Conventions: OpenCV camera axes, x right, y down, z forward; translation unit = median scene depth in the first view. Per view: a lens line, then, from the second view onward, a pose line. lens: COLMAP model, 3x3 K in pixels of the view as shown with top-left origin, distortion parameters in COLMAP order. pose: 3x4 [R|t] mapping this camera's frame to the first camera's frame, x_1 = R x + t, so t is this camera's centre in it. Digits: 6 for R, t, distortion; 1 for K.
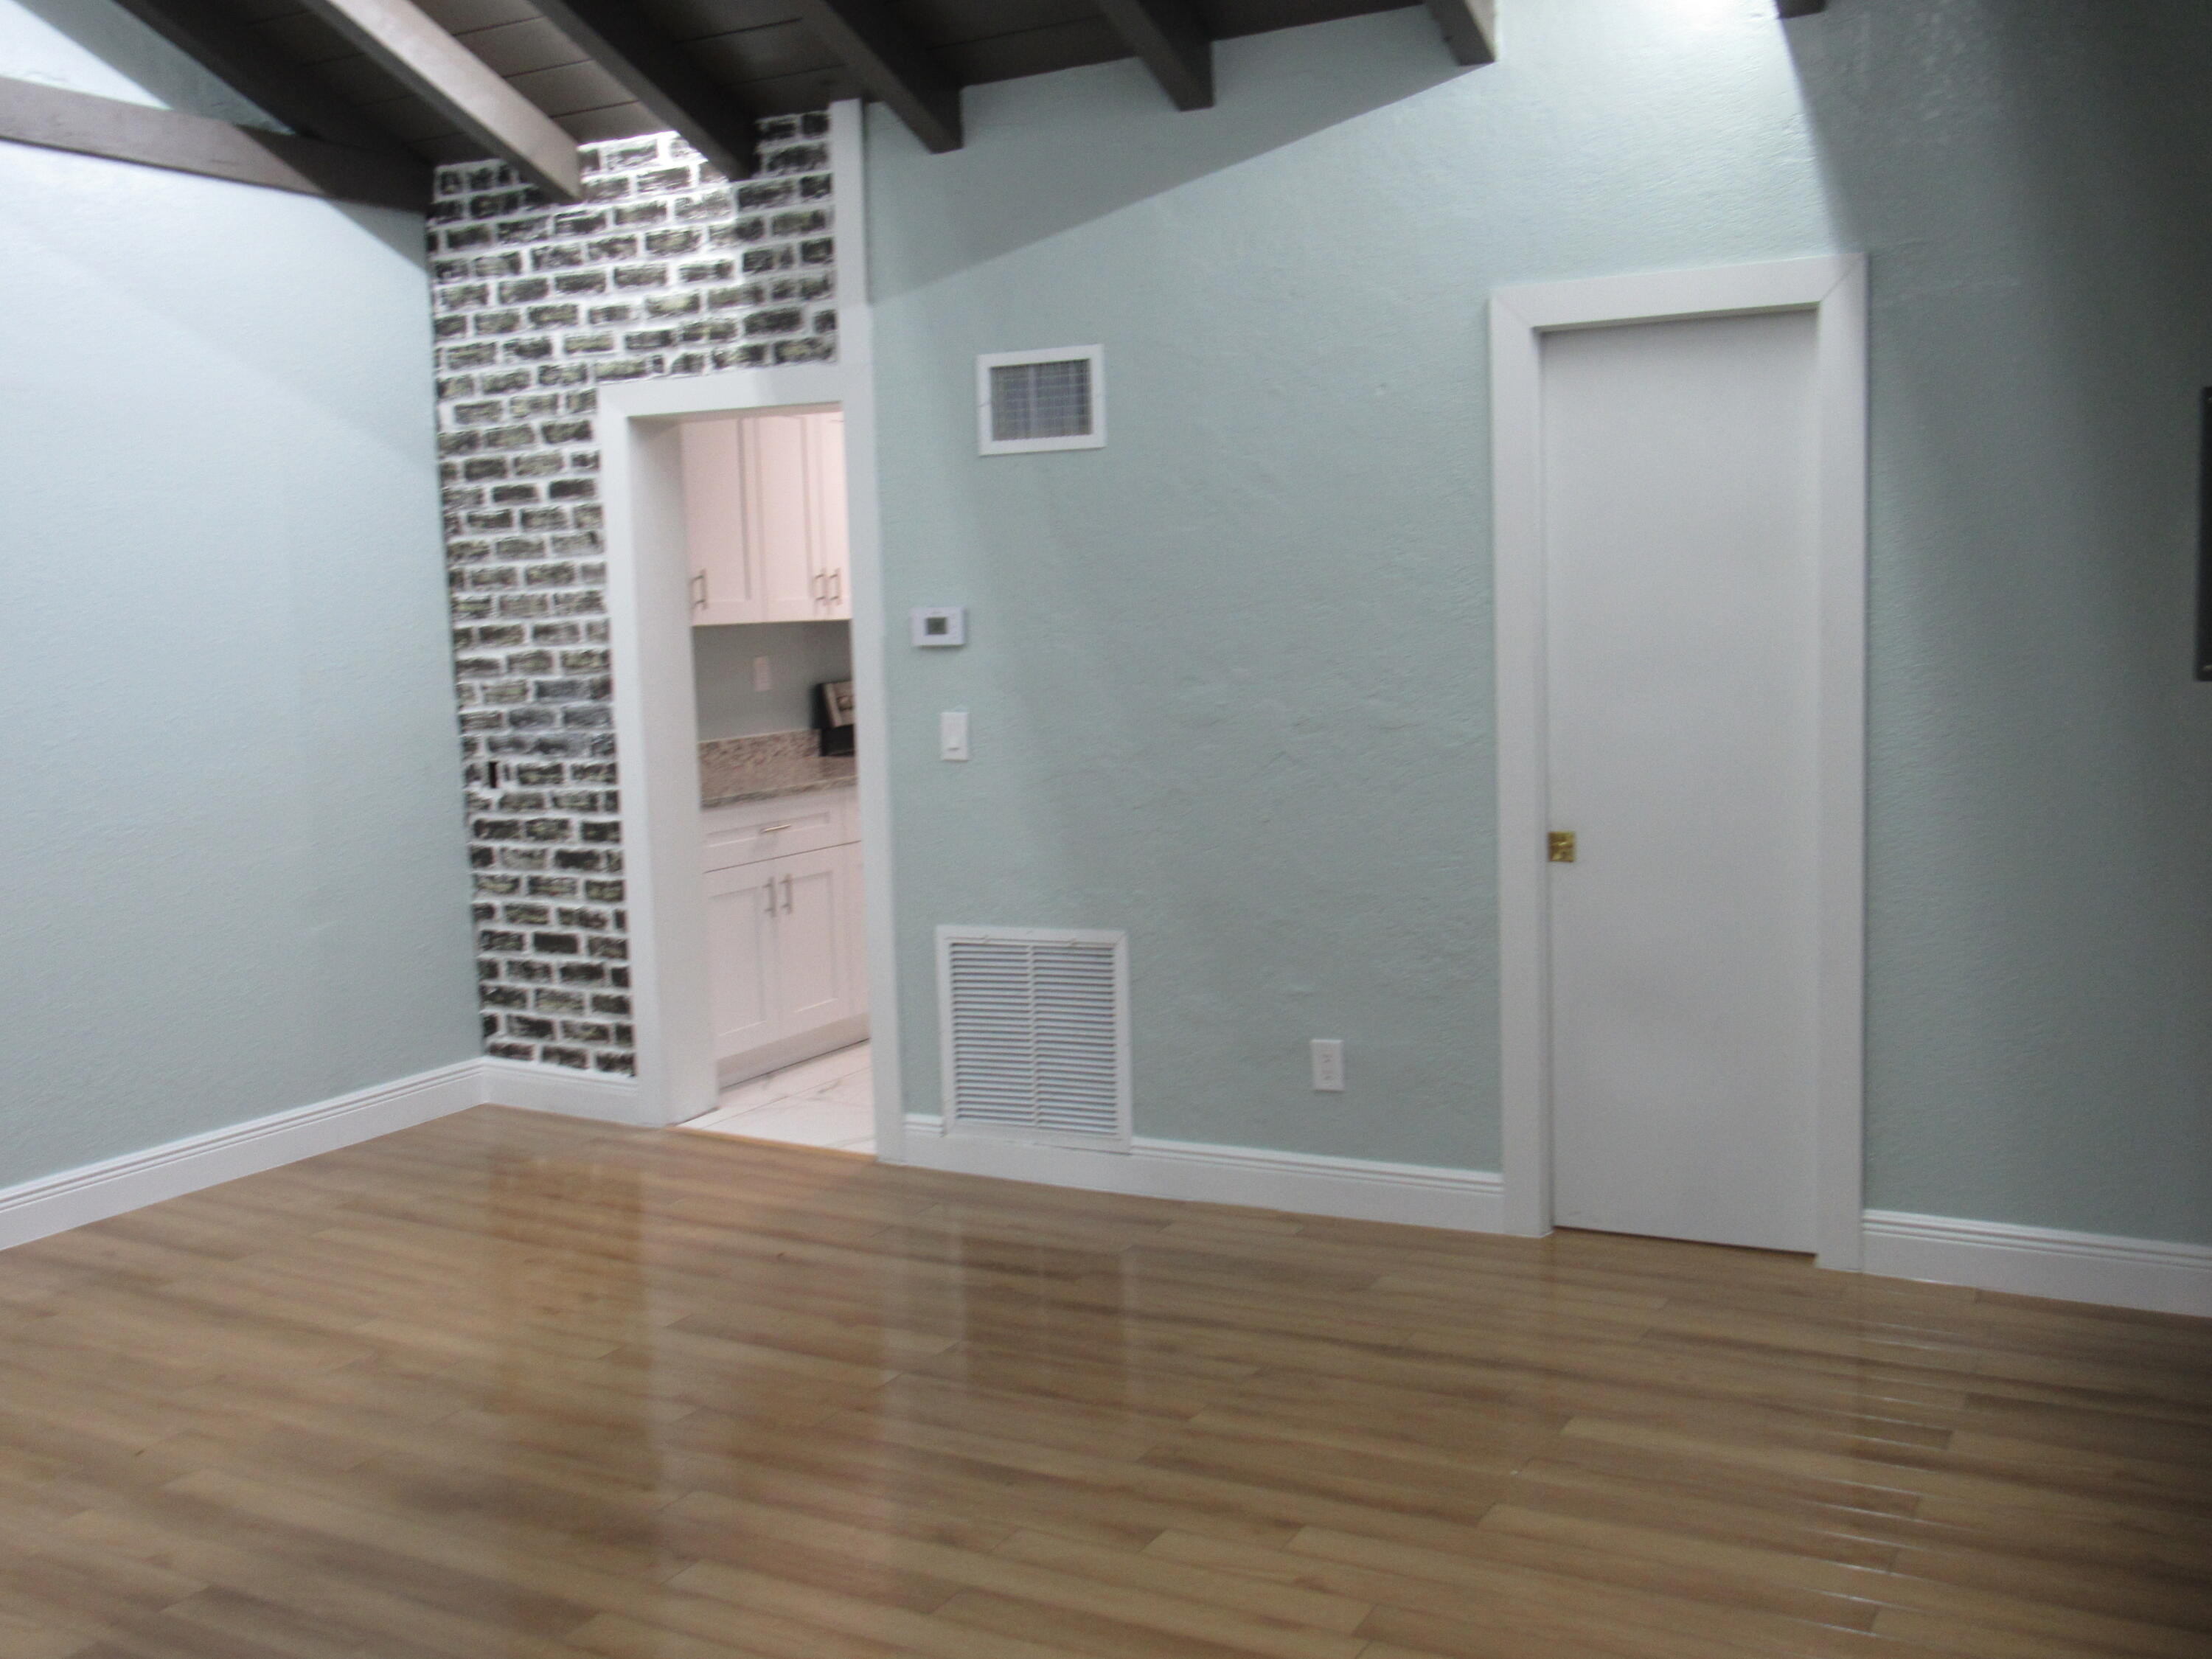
lens RADIAL K [[2121.0, 0, 1106.0], [0, 2121.0, 829.5], [0, 0, 1]] dist [-0.031962, 0.012698]
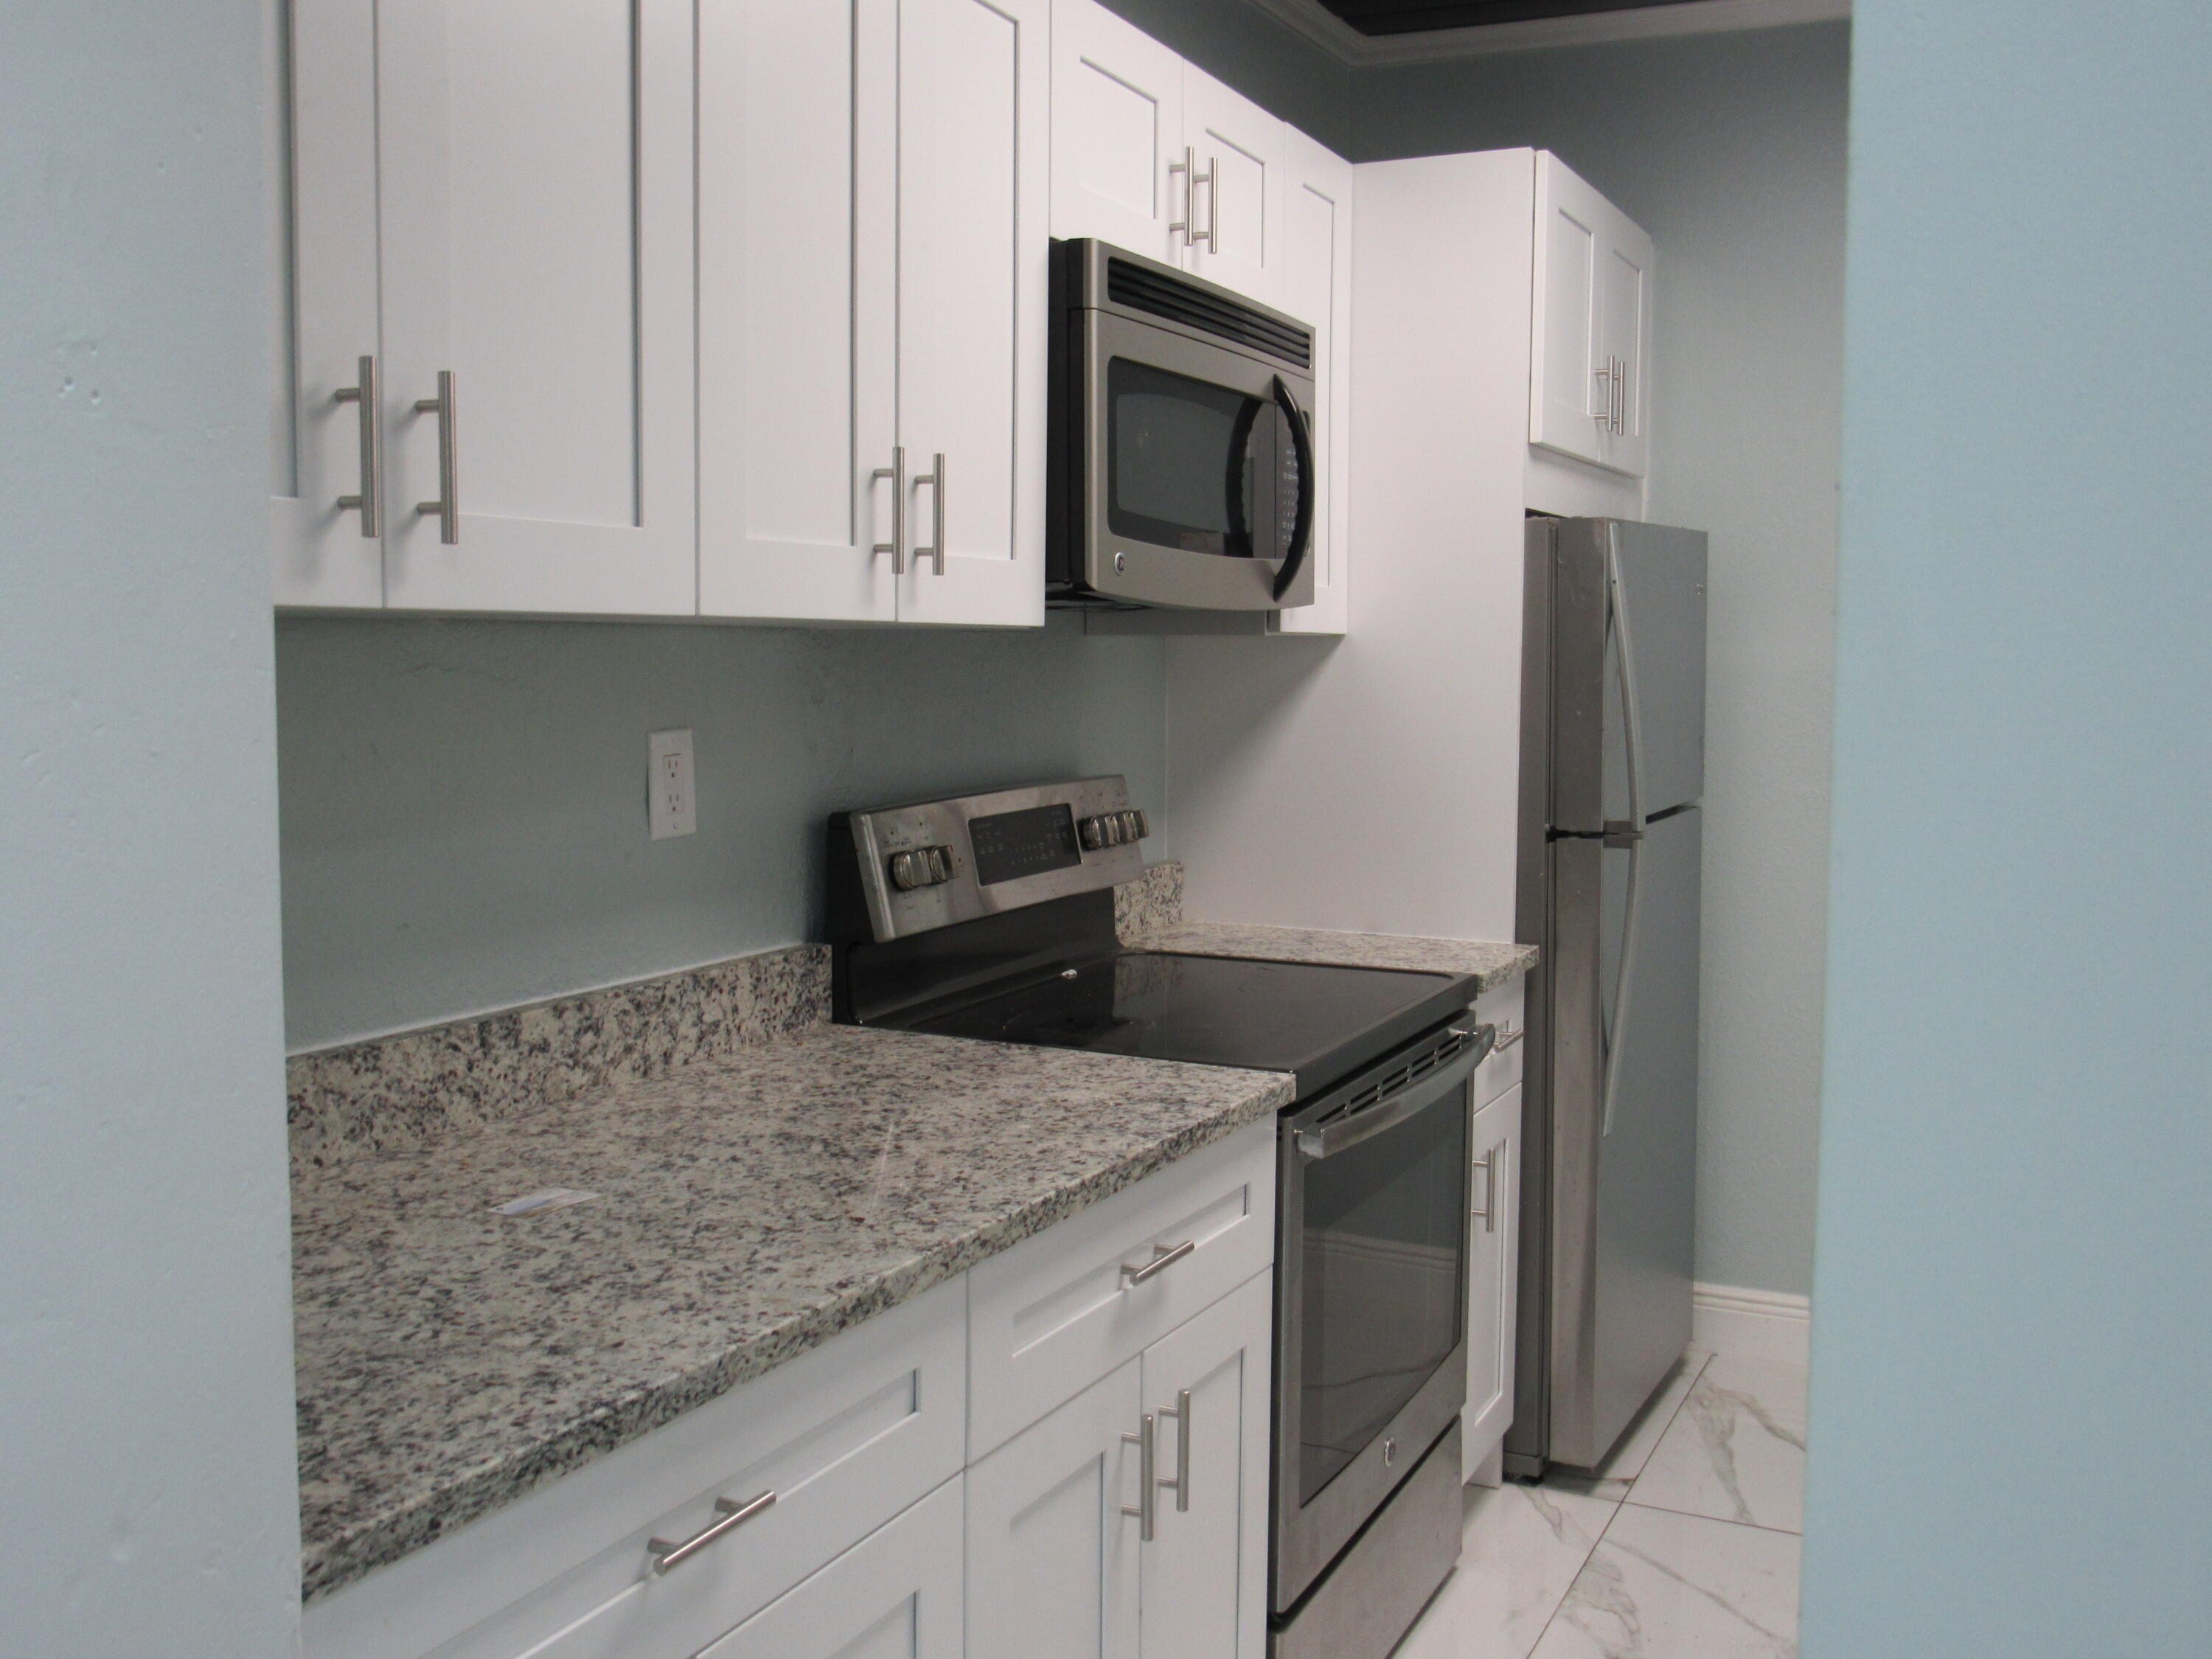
lens RADIAL K [[2121.0, 0, 1106.0], [0, 2121.0, 829.5], [0, 0, 1]] dist [-0.031962, 0.012698]
pose [[0.998090, 0.035576, 0.050504, -0.114115], [-0.034431, 0.999134, -0.023361, -0.061957], [-0.051291, 0.021578, 0.998451, 0.684148]]
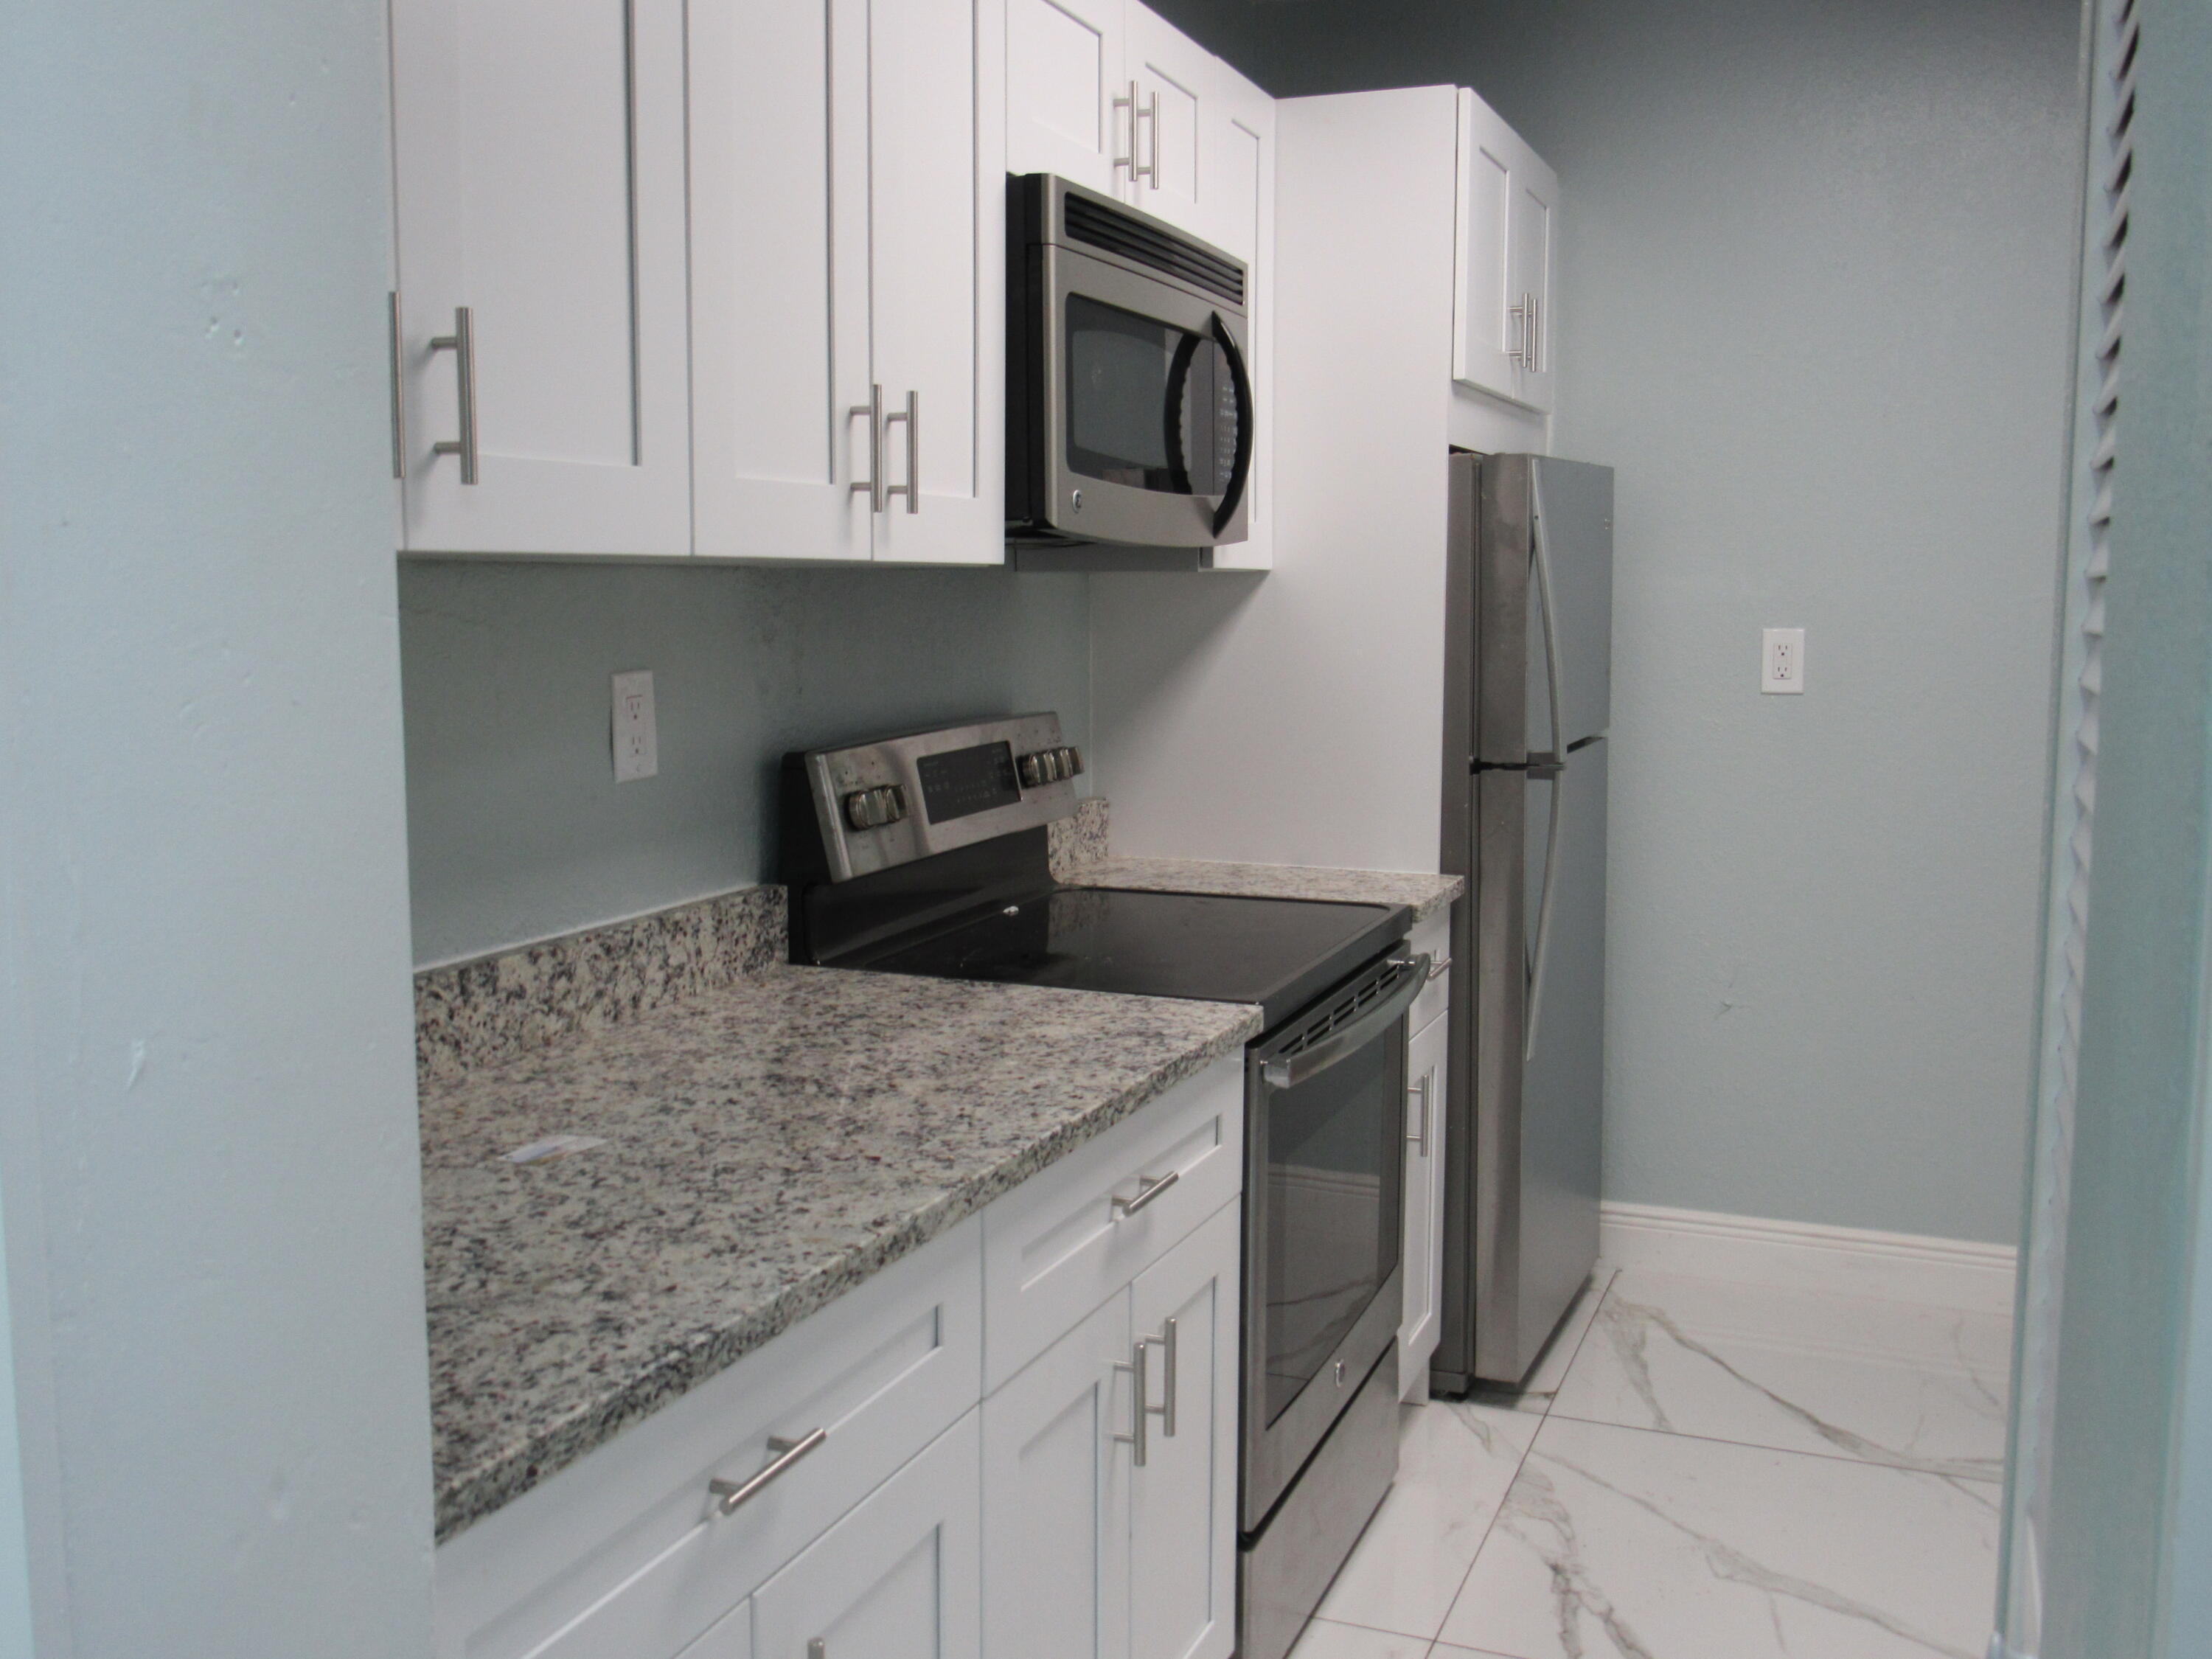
lens RADIAL K [[2121.0, 0, 1106.0], [0, 2121.0, 829.5], [0, 0, 1]] dist [-0.031962, 0.012698]
pose [[0.992007, 0.020383, 0.124525, -0.133079], [-0.021175, 0.999763, 0.005037, -0.061642], [-0.124393, -0.007633, 0.992204, 0.683927]]
